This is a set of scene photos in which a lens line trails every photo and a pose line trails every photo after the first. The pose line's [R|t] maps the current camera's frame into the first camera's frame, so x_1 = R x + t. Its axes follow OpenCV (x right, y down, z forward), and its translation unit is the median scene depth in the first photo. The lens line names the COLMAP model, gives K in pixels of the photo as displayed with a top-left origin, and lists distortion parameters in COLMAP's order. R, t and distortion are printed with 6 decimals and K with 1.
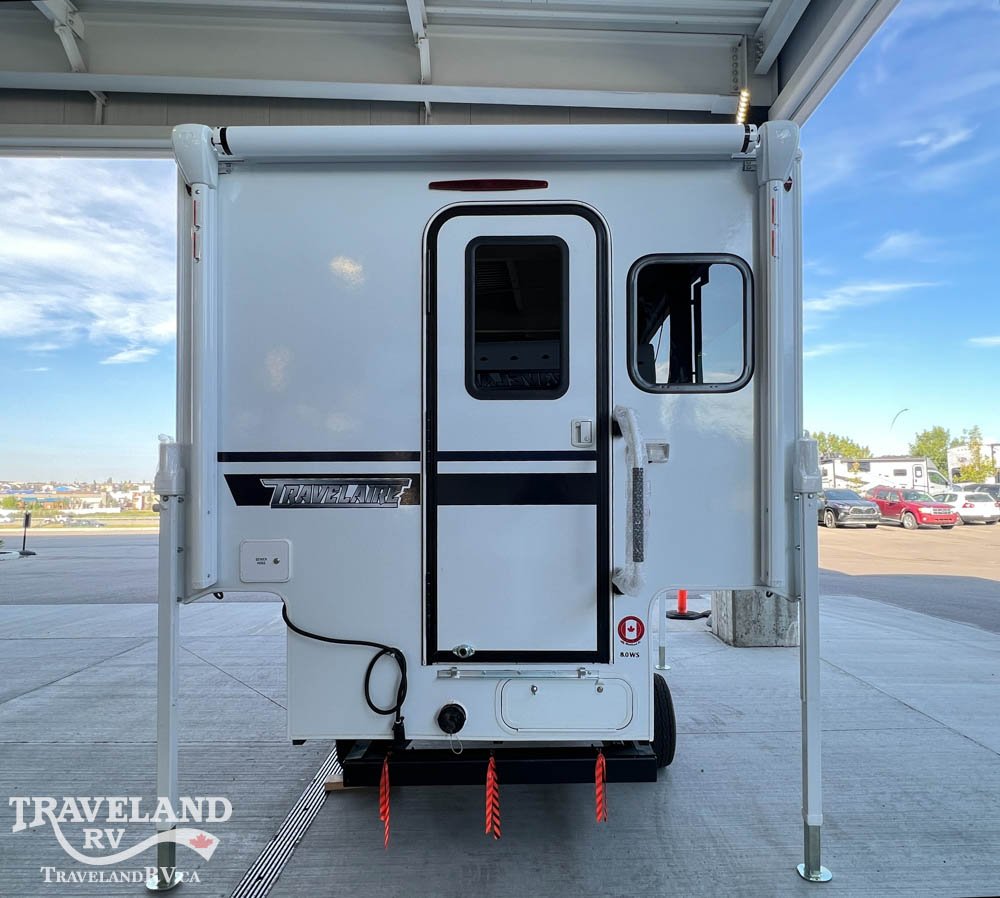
lens RADIAL K [[605.5, 0, 529.0], [0, 605.5, 477.9], [0, 0, 1]] dist [-0.001327, -0.001906]
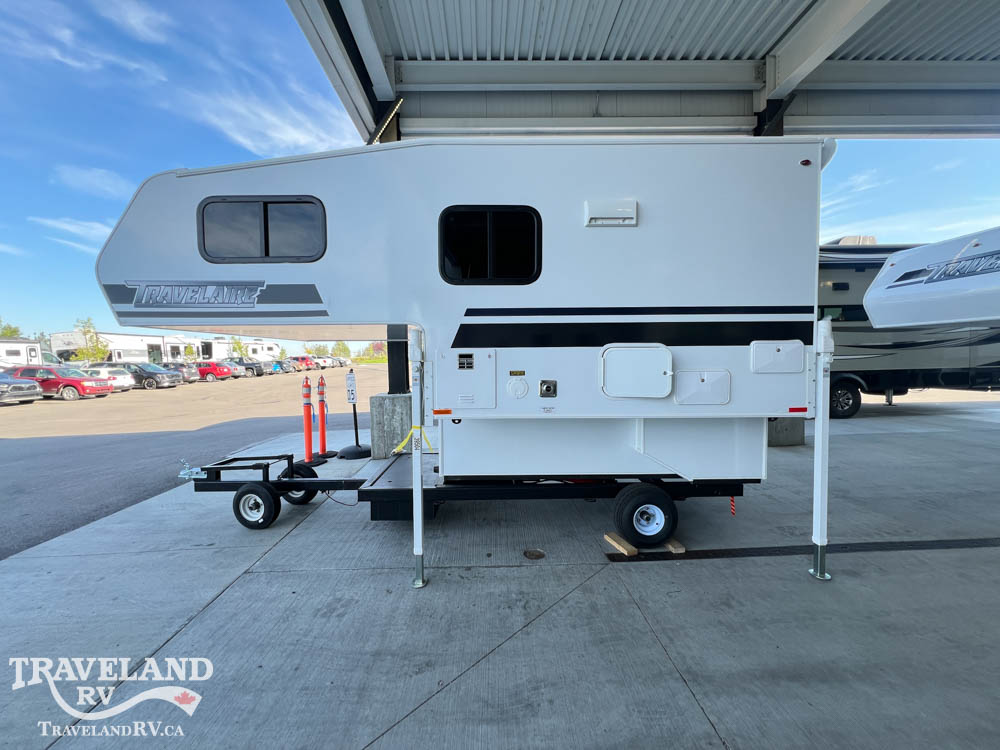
lens RADIAL K [[398.4, 0, 498.4], [0, 398.4, 375.7], [0, 0, 1]] dist [0.000998, -0.000522]
pose [[-0.007244, -0.041999, 0.999091, -1.656686], [0.000862, 0.999117, 0.042006, 0.044157], [-0.999973, 0.001165, -0.007201, 1.865654]]
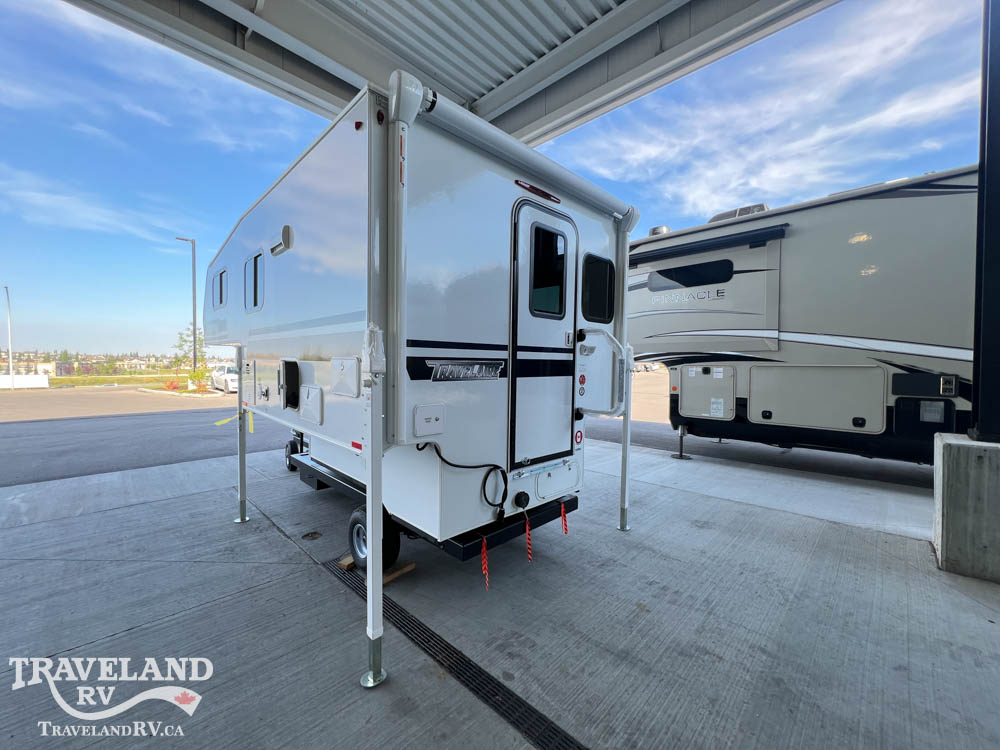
lens RADIAL K [[398.4, 0, 498.4], [0, 398.4, 375.7], [0, 0, 1]] dist [0.000998, -0.000522]
pose [[0.711596, -0.012226, 0.702483, -0.960139], [-0.023119, 0.998900, 0.040804, -0.004007], [-0.702209, -0.045277, 0.710530, 0.245474]]
